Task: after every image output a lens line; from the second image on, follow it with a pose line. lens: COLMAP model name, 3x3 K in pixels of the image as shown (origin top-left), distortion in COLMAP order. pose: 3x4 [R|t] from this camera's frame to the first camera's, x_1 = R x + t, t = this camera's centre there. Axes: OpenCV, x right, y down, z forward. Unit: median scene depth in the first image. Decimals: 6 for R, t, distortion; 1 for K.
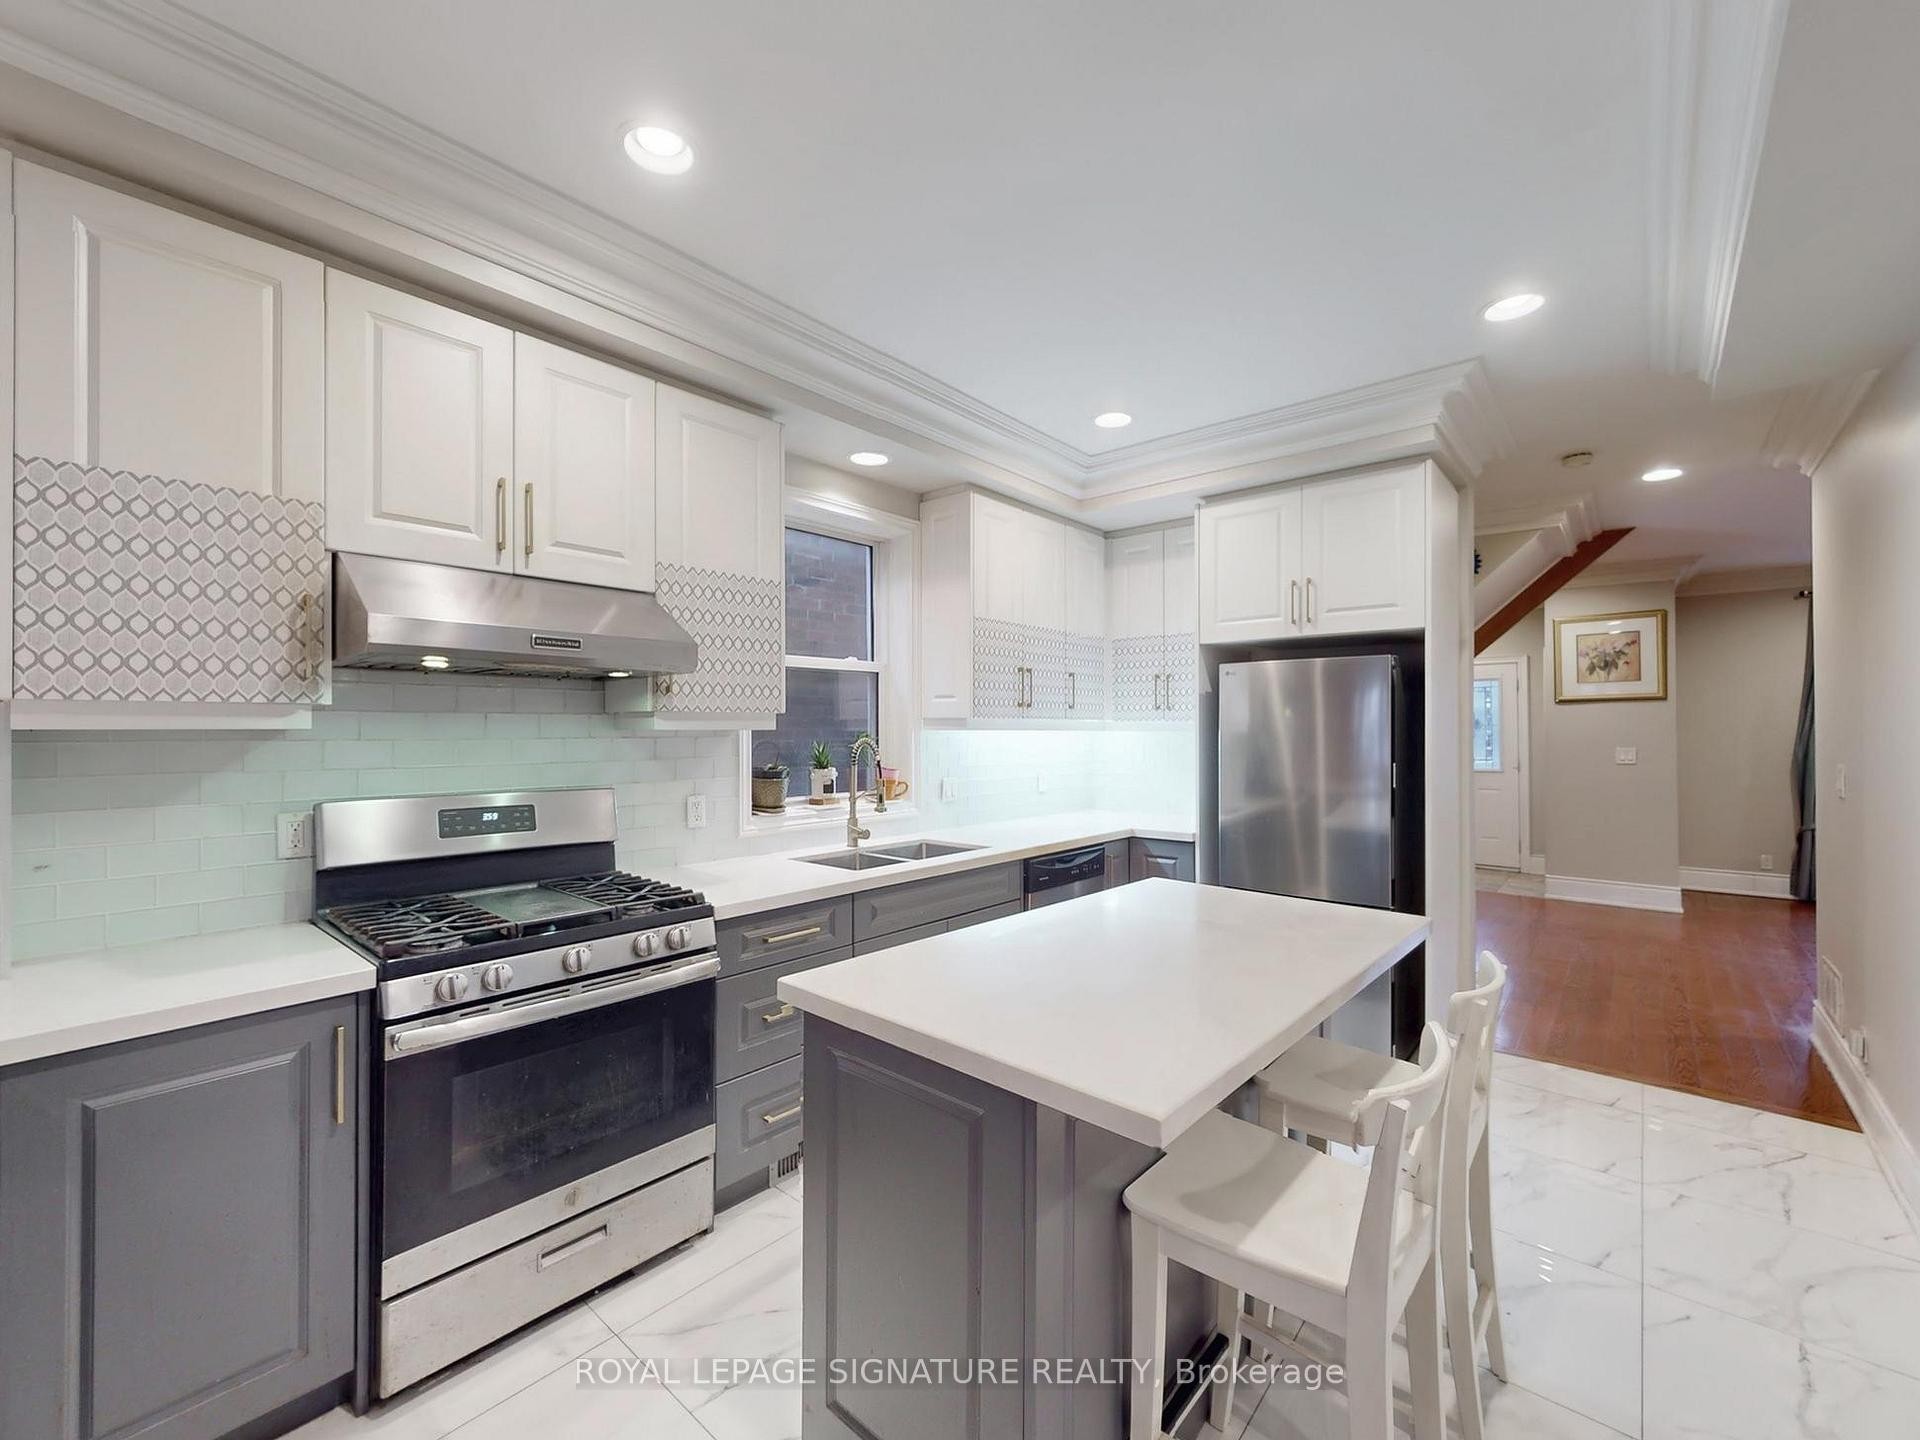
lens RADIAL K [[773.4, 0, 969.0], [0, 773.4, 728.7], [0, 0, 1]] dist [-0.004126, -0.000362]
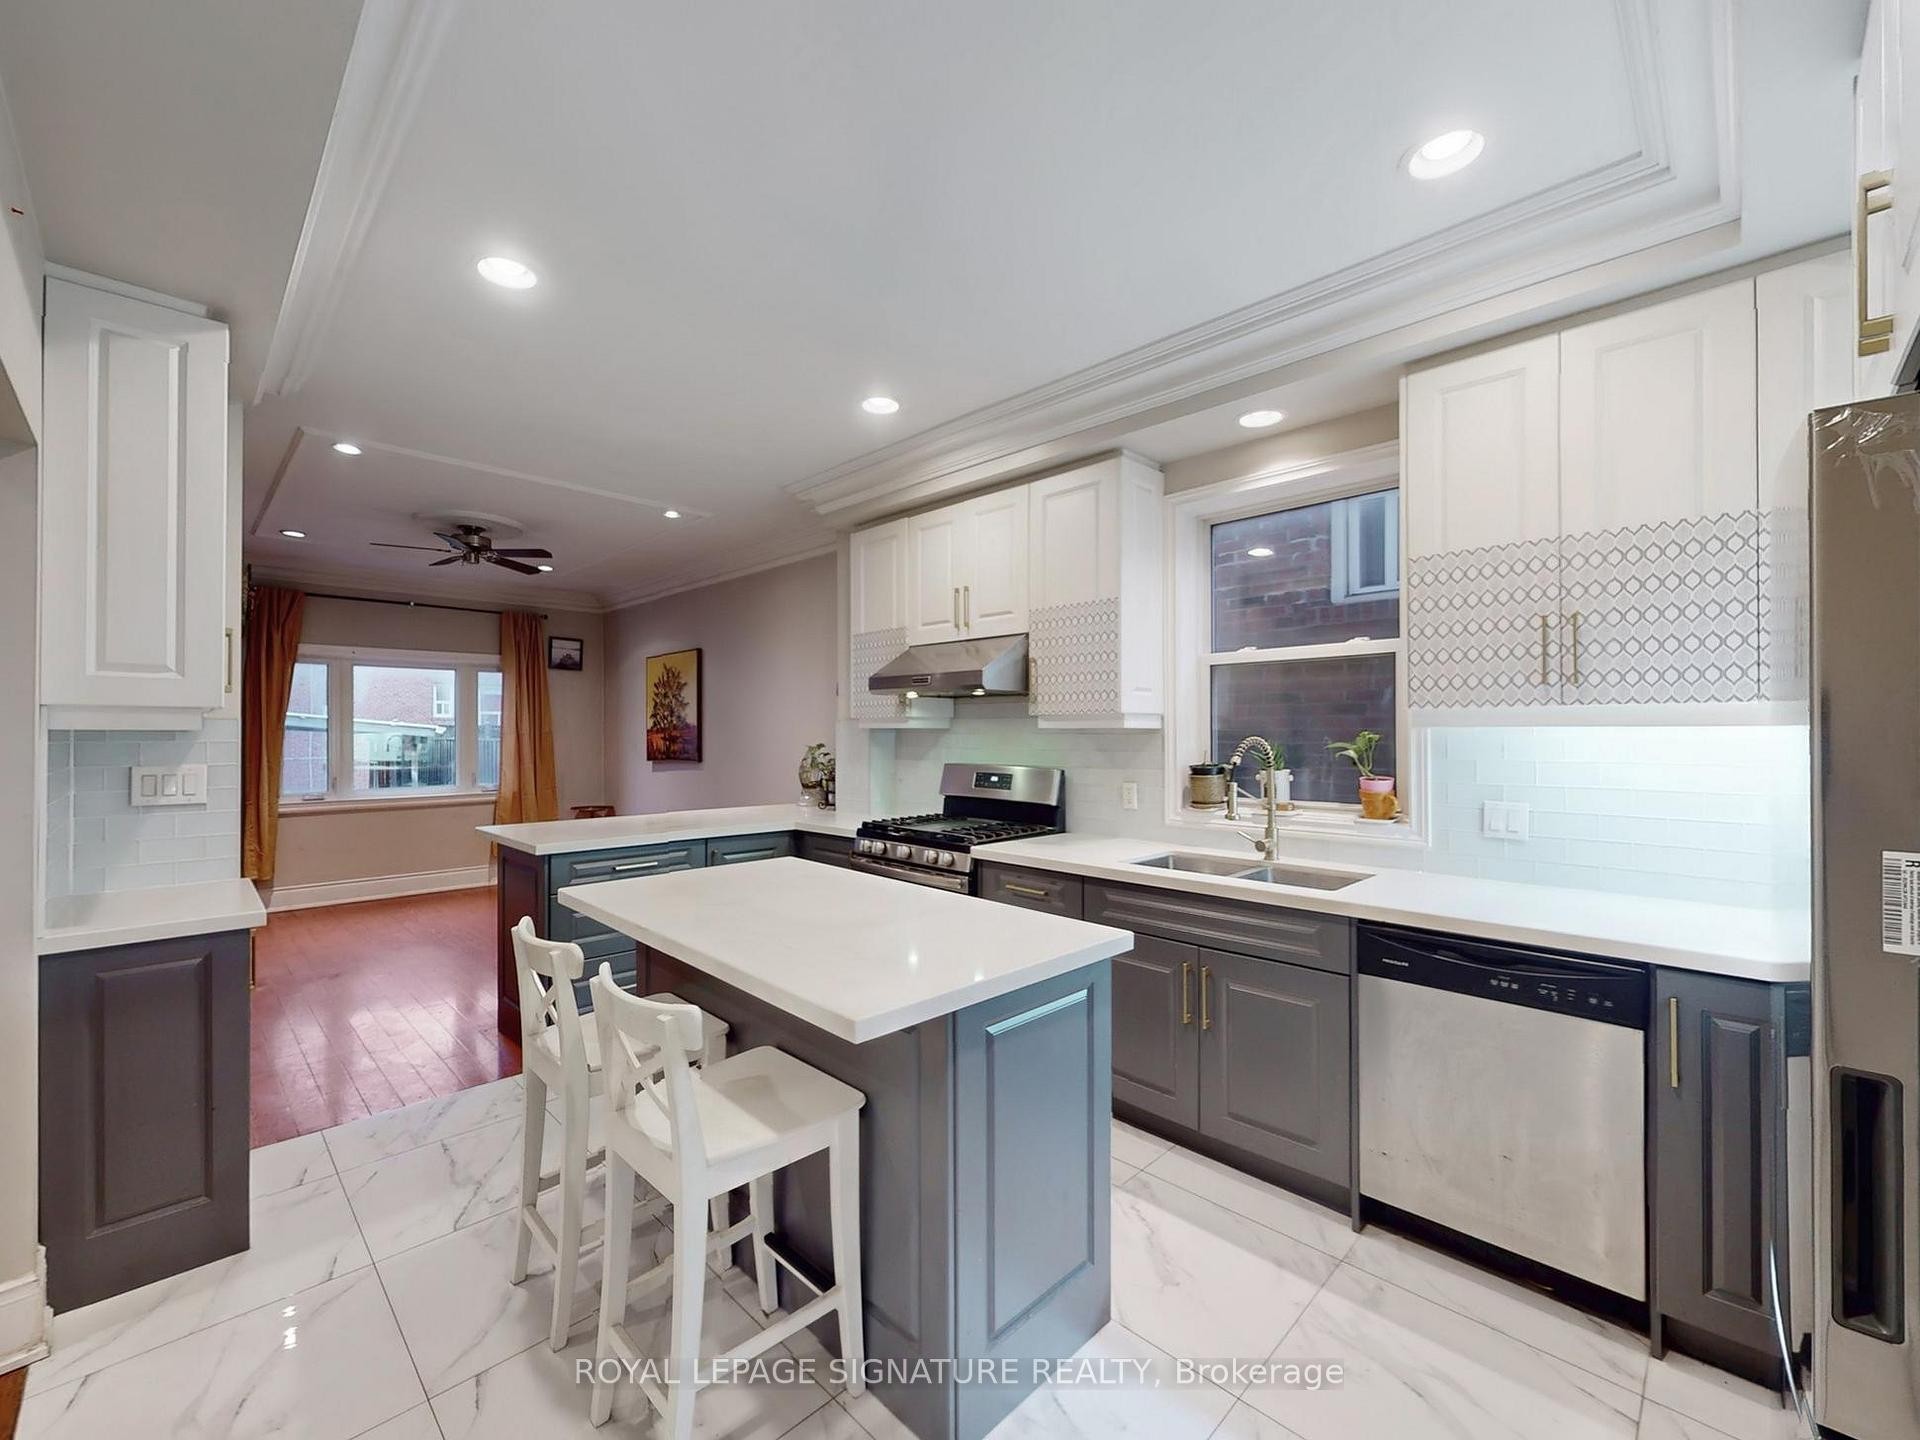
lens RADIAL K [[773.4, 0, 948.1], [0, 773.4, 735.1], [0, 0, 1]] dist [-0.004126, -0.000362]
pose [[-0.058387, 0.007024, -0.998269, 0.812514], [0.004154, 0.999968, 0.006793, 0.003397], [0.998285, -0.003750, -0.058414, 0.734226]]
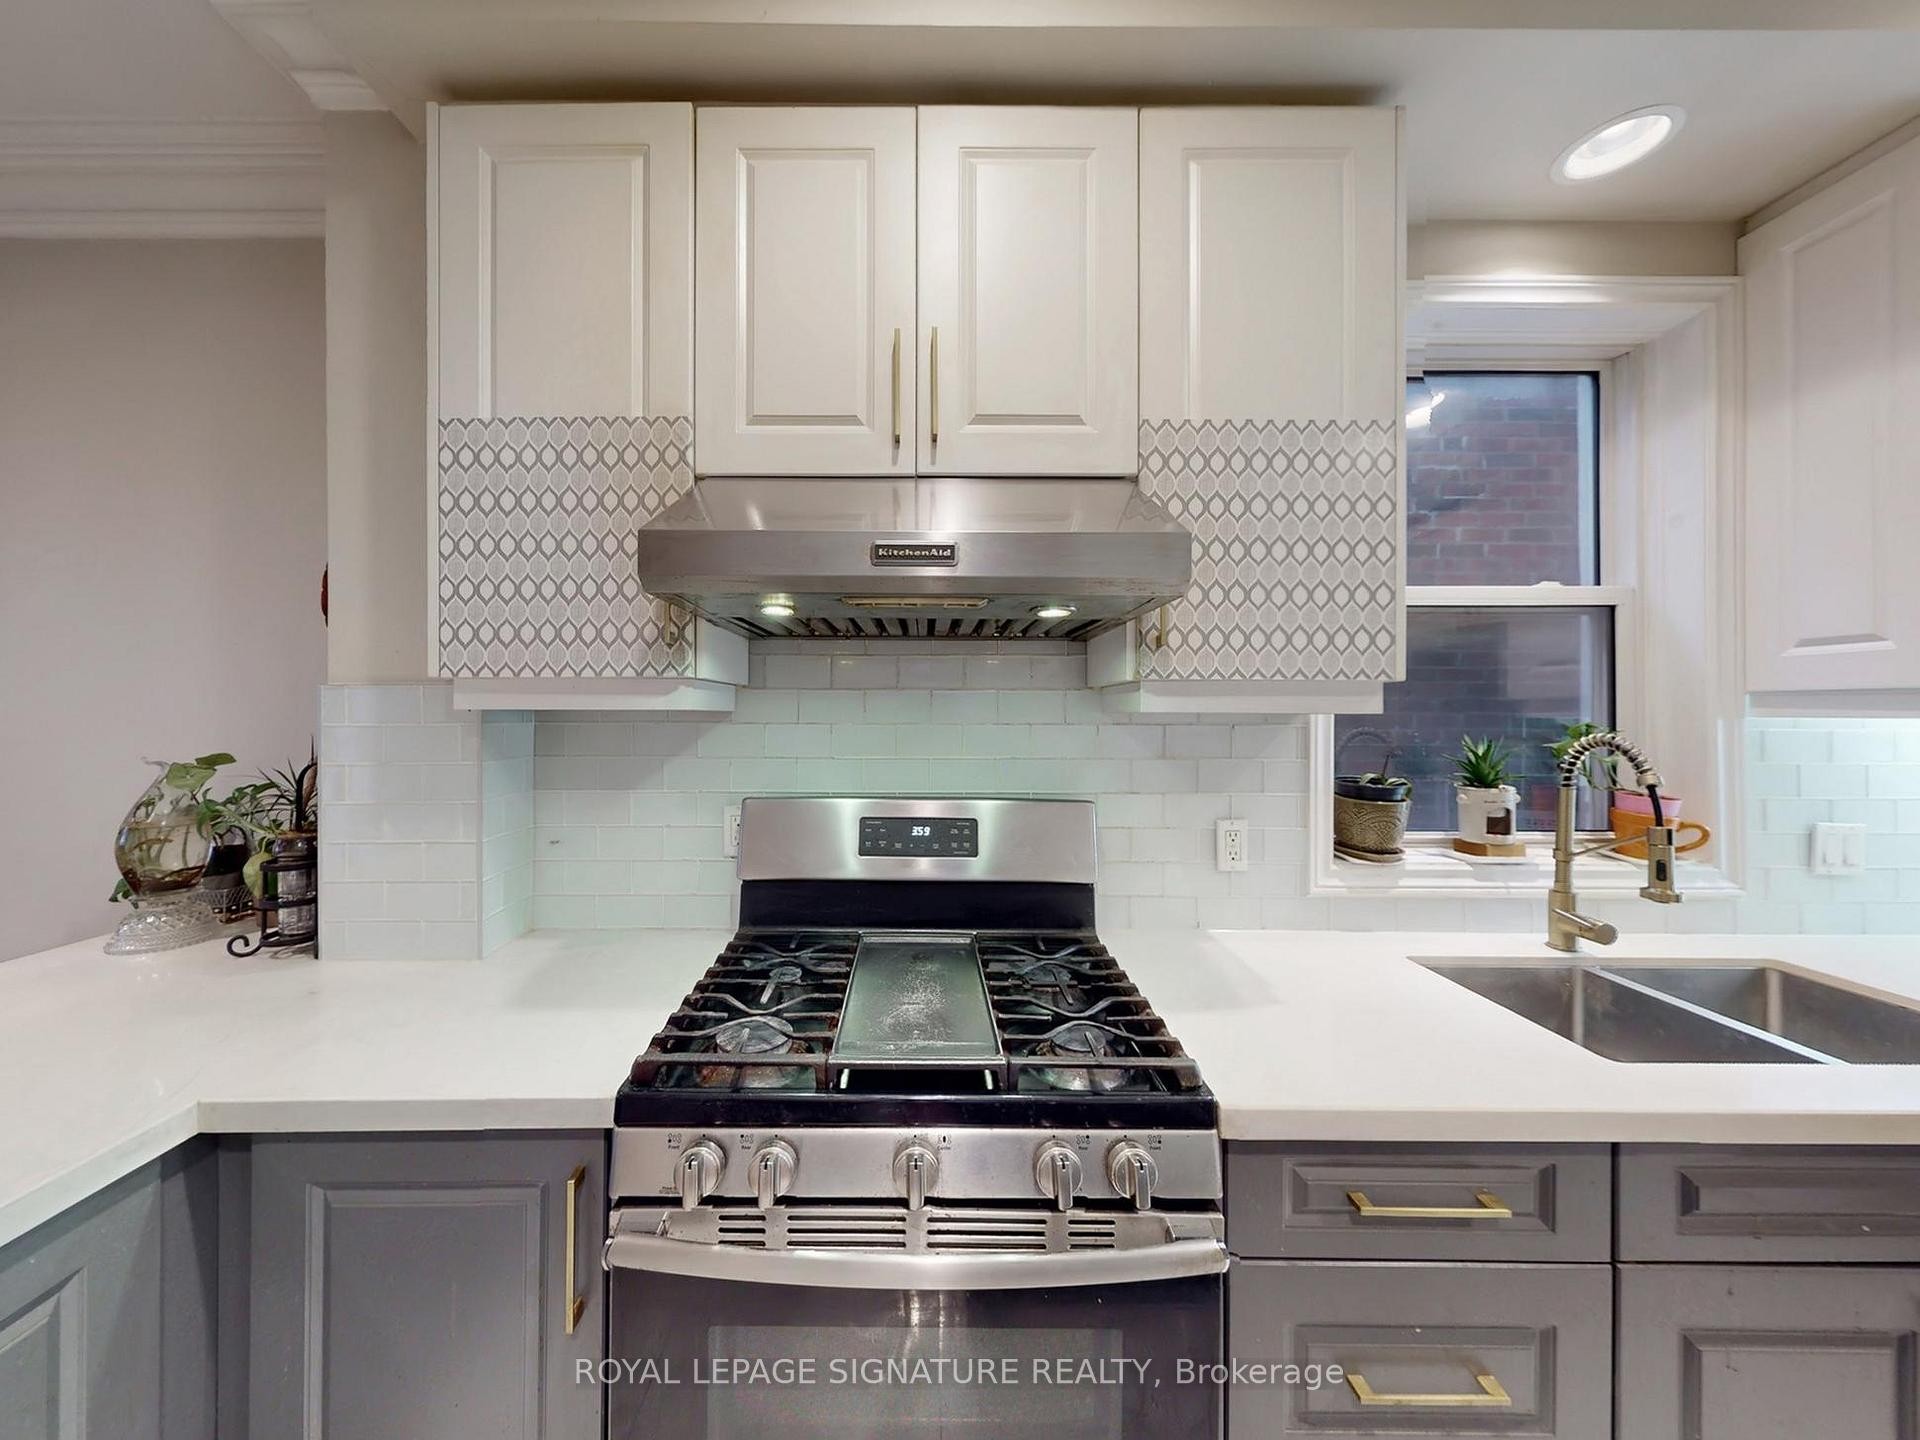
lens RADIAL K [[670.6, 0, 927.5], [0, 670.6, 713.4], [0, 0, 1]] dist [-0.000169, -0.000190]
pose [[0.664656, 0.002433, -0.747146, -0.106376], [-0.002760, 0.999996, 0.000802, 0.001671], [0.747145, 0.001529, 0.664660, 0.431198]]
